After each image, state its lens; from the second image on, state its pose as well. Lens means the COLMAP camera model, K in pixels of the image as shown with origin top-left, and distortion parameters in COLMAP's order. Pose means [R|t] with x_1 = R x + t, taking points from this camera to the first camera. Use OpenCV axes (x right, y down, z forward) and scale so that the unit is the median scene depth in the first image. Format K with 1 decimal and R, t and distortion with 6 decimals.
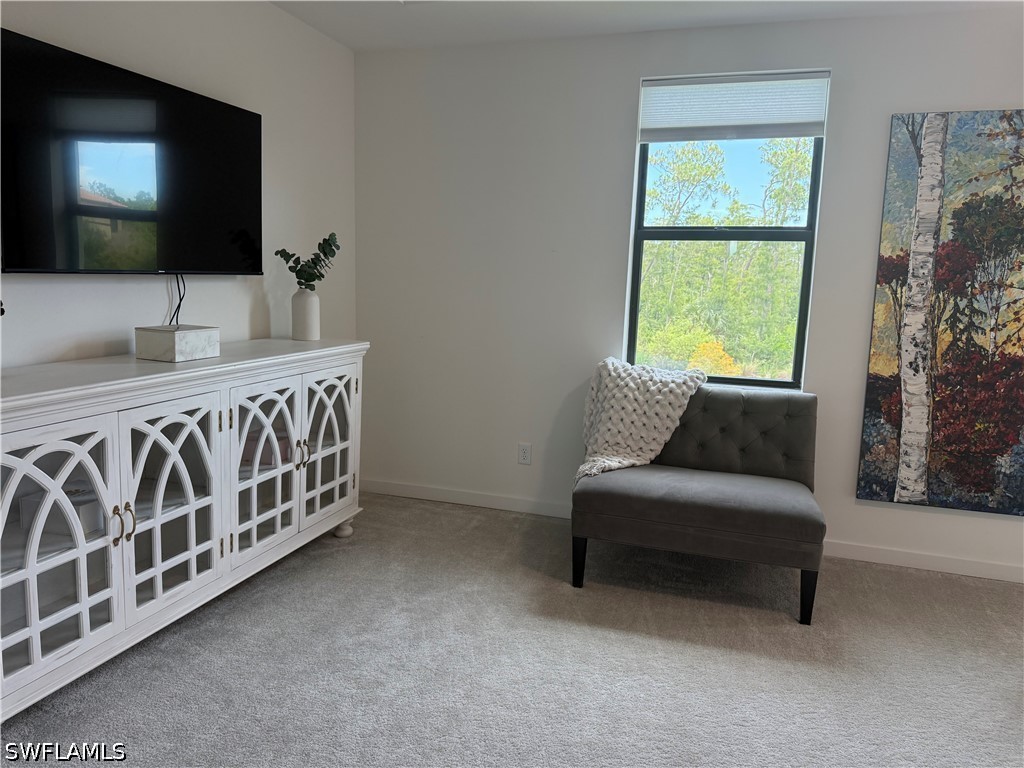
lens RADIAL K [[729.7, 0, 510.7], [0, 729.7, 379.9], [0, 0, 1]] dist [0.004314, -0.007088]
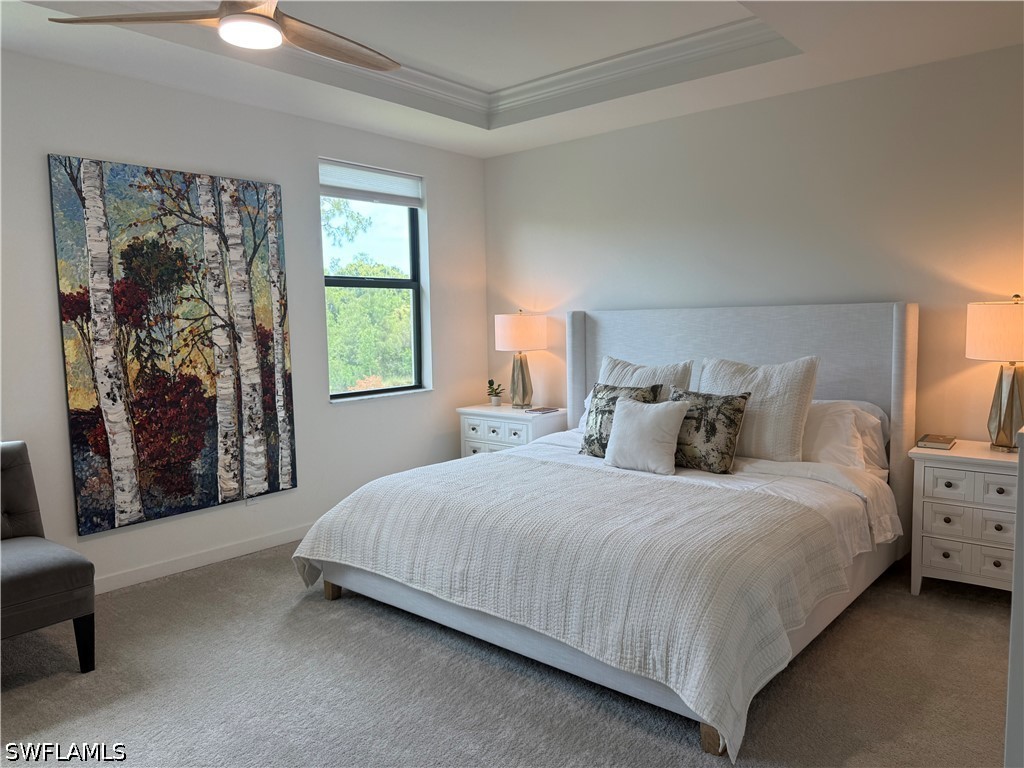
lens RADIAL K [[729.7, 0, 510.3], [0, 729.7, 385.1], [0, 0, 1]] dist [0.004314, -0.007088]
pose [[0.381923, -0.124601, 0.915756, -0.197042], [0.159685, 0.984864, 0.067406, -0.013962], [-0.910294, 0.120488, 0.396039, 0.054286]]
